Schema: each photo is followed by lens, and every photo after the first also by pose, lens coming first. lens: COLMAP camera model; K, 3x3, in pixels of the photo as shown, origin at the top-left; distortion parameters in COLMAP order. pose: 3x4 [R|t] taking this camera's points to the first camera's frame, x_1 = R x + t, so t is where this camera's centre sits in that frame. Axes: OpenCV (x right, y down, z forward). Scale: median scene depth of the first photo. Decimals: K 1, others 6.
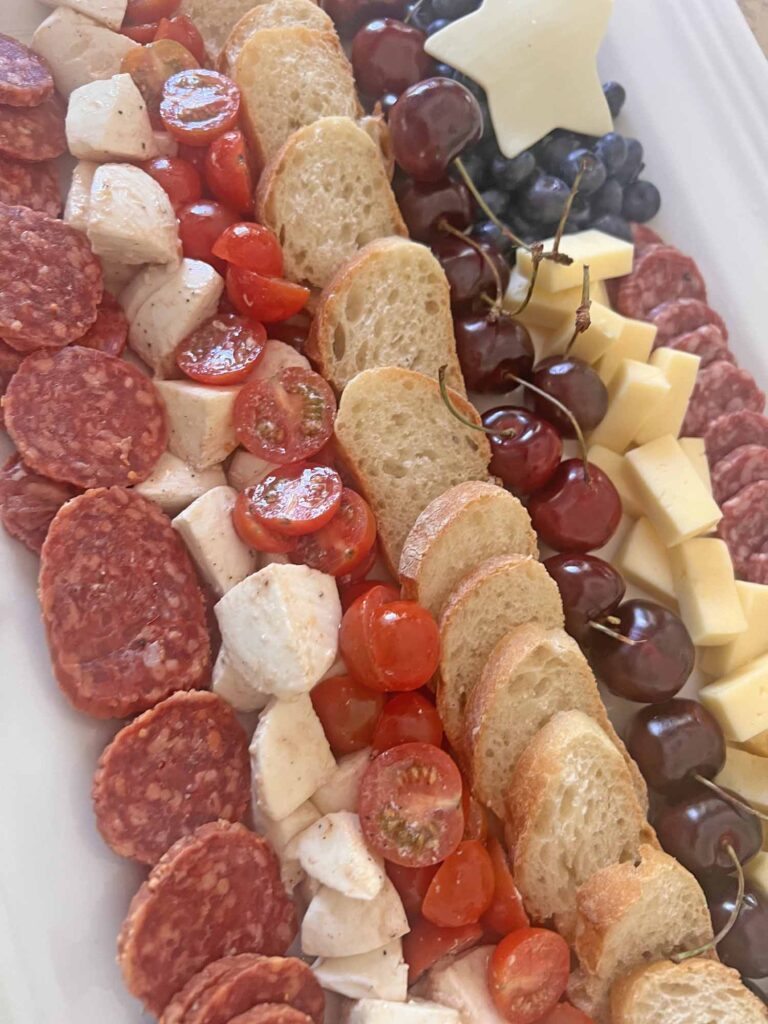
lens RADIAL K [[800.1, 0, 383.5], [0, 800.1, 502.5], [0, 0, 1]] dist [-0.010351, -0.006515]
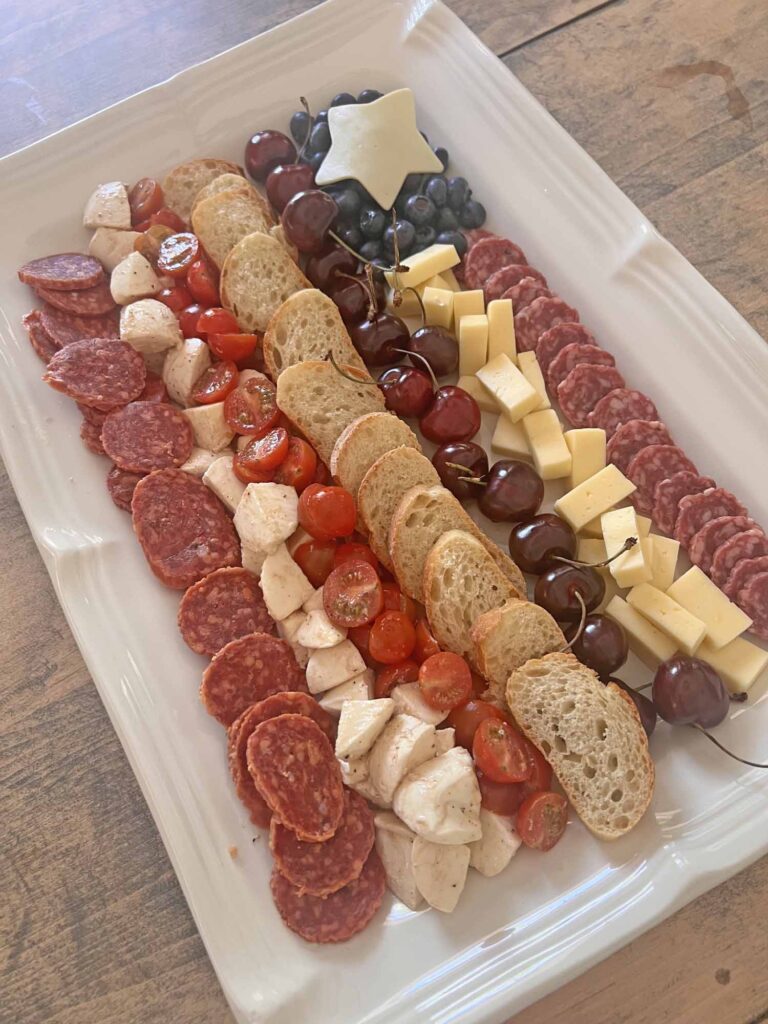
lens RADIAL K [[763.8, 0, 384.0], [0, 763.8, 512.0], [0, 0, 1]] dist [0.072963, -0.197711]
pose [[0.939728, -0.256772, -0.225785, 0.465303], [0.235547, 0.964811, -0.116865, 0.375164], [0.247848, 0.056639, 0.967142, -0.516321]]
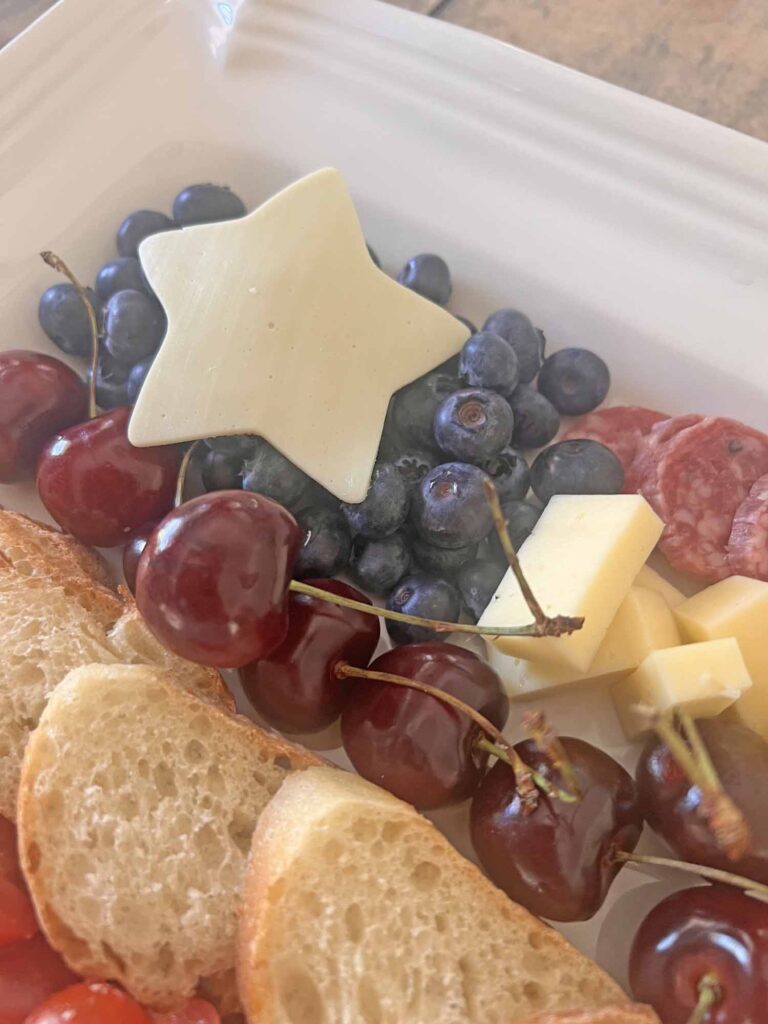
lens RADIAL K [[808.0, 0, 377.9], [0, 808.0, 512.5], [0, 0, 1]] dist [-0.013891, -0.013178]
pose [[0.784814, -0.619344, -0.021898, 0.212689], [0.612877, 0.780891, -0.120791, -0.425248], [0.091911, 0.081378, 0.992436, 0.524817]]
